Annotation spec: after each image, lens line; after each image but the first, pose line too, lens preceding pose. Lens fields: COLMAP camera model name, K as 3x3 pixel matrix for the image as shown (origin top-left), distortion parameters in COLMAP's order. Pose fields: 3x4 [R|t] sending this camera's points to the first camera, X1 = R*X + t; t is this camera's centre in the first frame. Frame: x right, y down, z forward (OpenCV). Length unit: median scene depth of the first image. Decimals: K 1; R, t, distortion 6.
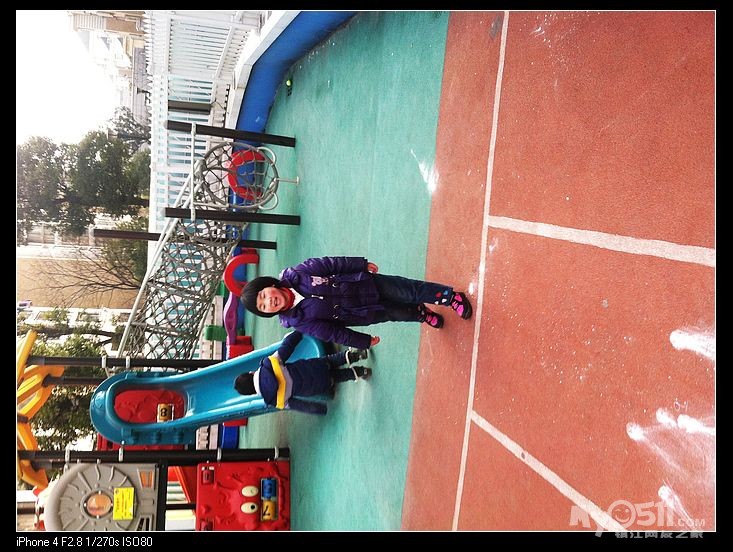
lens RADIAL K [[632.4, 0, 366.5], [0, 632.4, 276.0], [0, 0, 1]] dist [-0.096763, -0.000968]
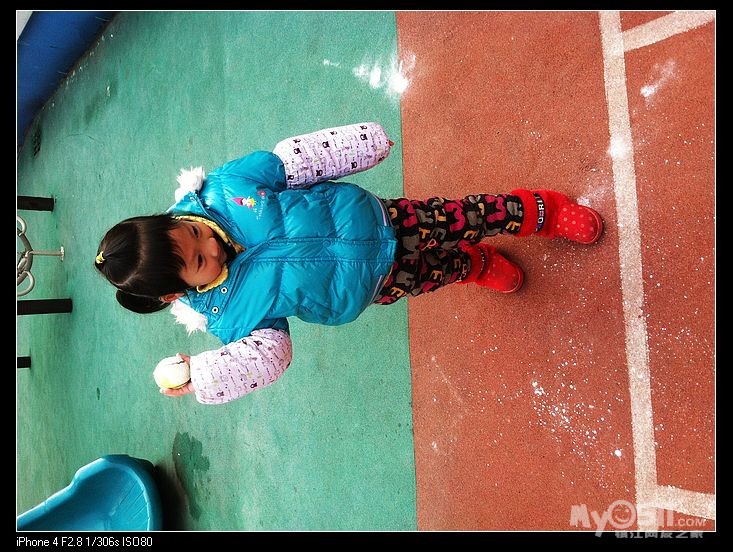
lens RADIAL K [[615.6, 0, 367.1], [0, 615.6, 262.1], [0, 0, 1]] dist [0.000844, -0.151923]
pose [[0.914050, -0.092472, 0.394920, -0.065371], [0.178468, 0.966038, -0.186868, 0.045250], [-0.364228, 0.241288, 0.899510, 0.257300]]
